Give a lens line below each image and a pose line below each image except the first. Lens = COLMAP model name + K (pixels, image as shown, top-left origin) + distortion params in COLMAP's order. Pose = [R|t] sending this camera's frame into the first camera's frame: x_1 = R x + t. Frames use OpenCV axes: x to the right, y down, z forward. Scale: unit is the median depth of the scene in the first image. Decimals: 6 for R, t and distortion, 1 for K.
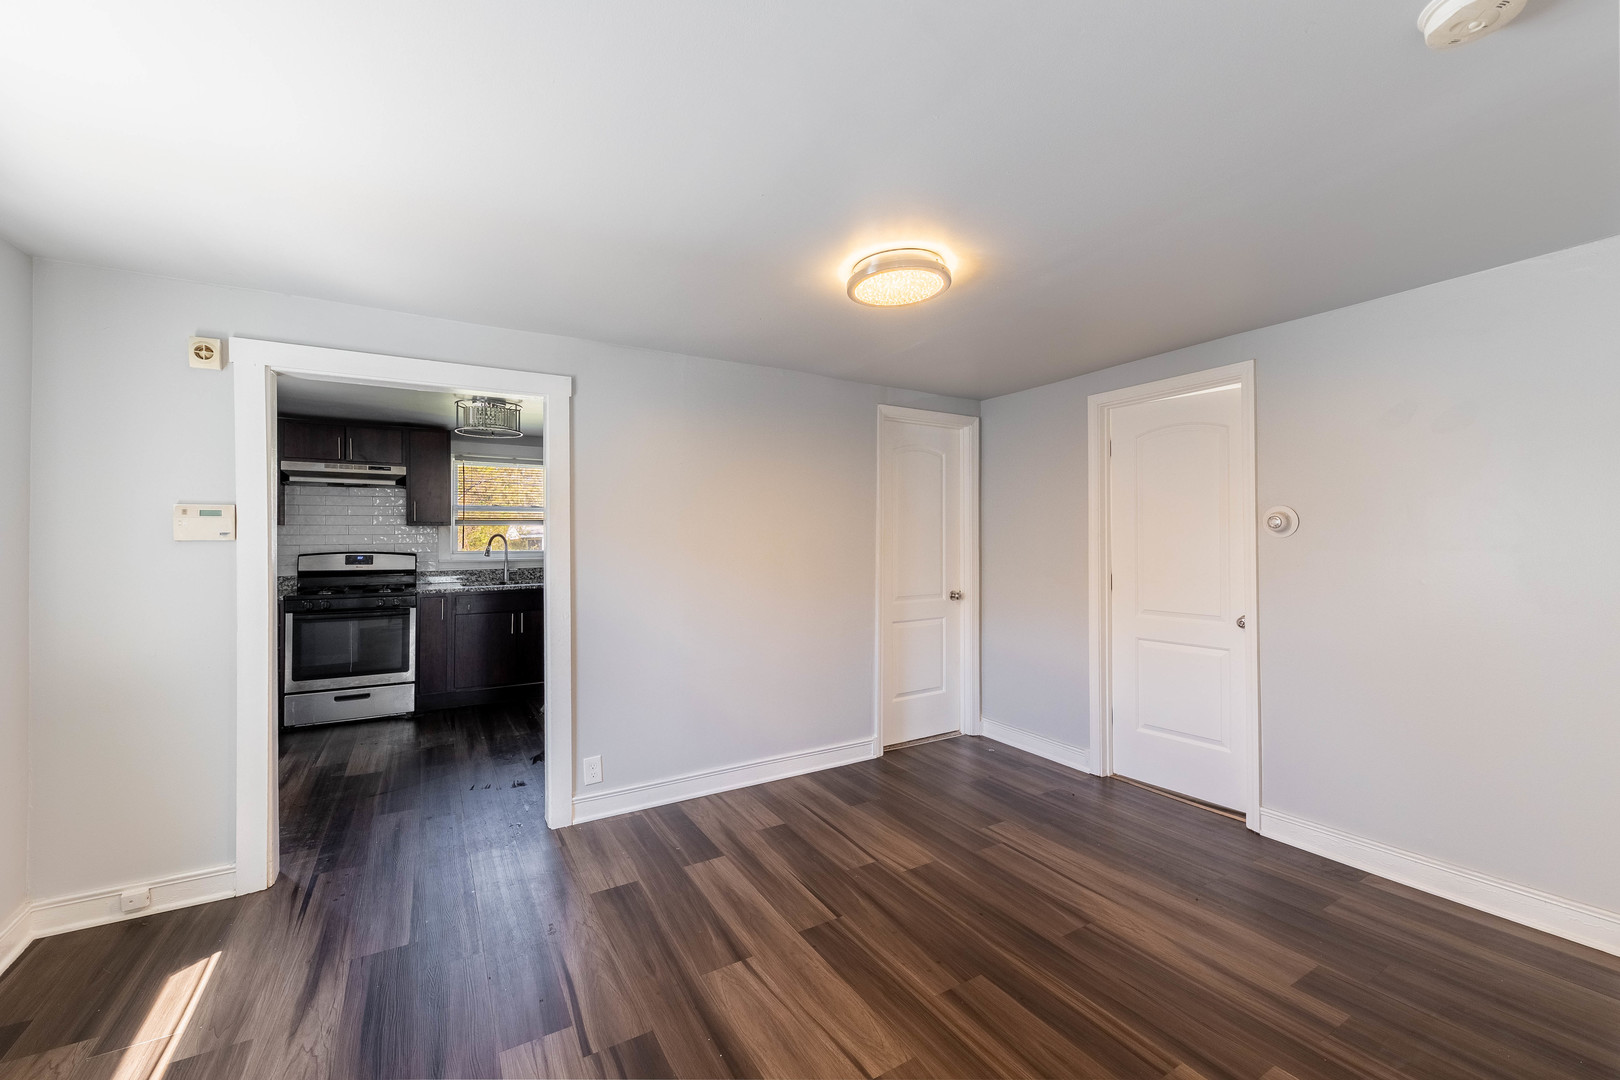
lens RADIAL K [[642.7, 0, 816.6], [0, 642.7, 534.5], [0, 0, 1]] dist [-0.007079, -0.000149]
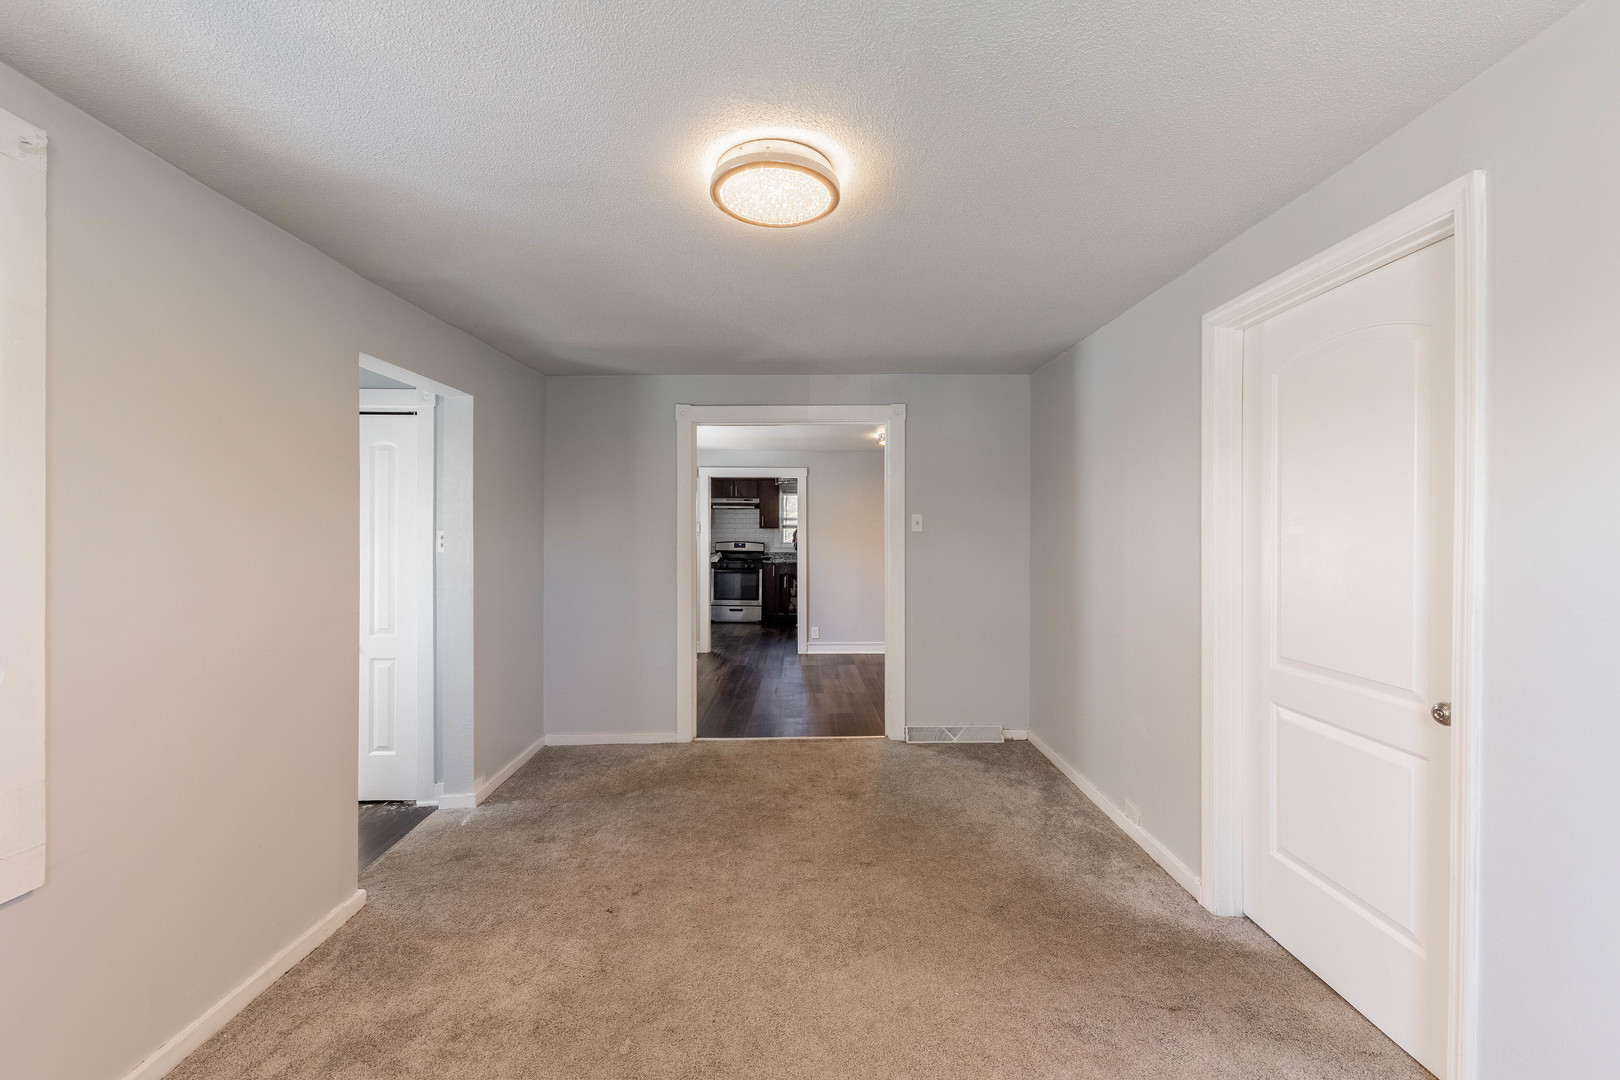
lens RADIAL K [[642.7, 0, 808.7], [0, 642.7, 532.6], [0, 0, 1]] dist [-0.007079, -0.000149]
pose [[0.867659, 0.009808, -0.497064, 0.500139], [-0.002096, 0.999869, 0.016070, -0.035053], [0.497156, -0.012902, 0.867565, -0.674683]]
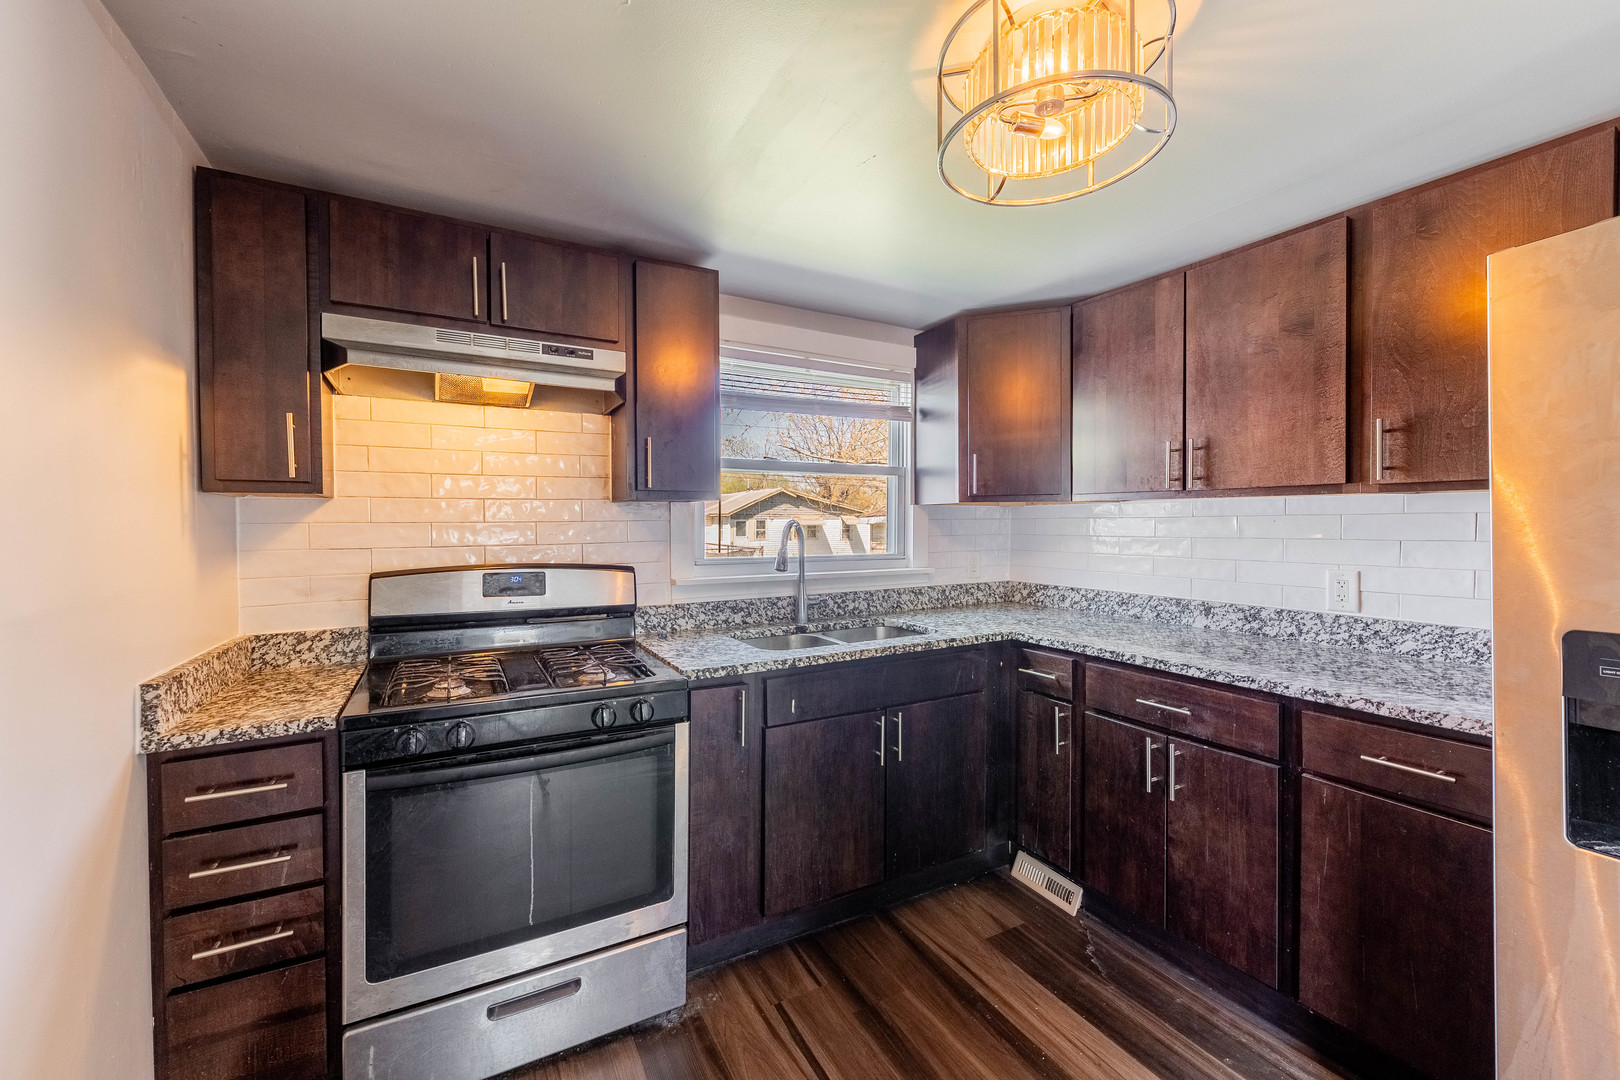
lens RADIAL K [[642.7, 0, 814.6], [0, 642.7, 531.2], [0, 0, 1]] dist [-0.007079, -0.000149]
pose [[0.999275, 0.000503, -0.038072, -0.525446], [-0.000190, 0.999966, 0.008227, 0.003073], [0.038075, -0.008214, 0.999241, 0.622248]]
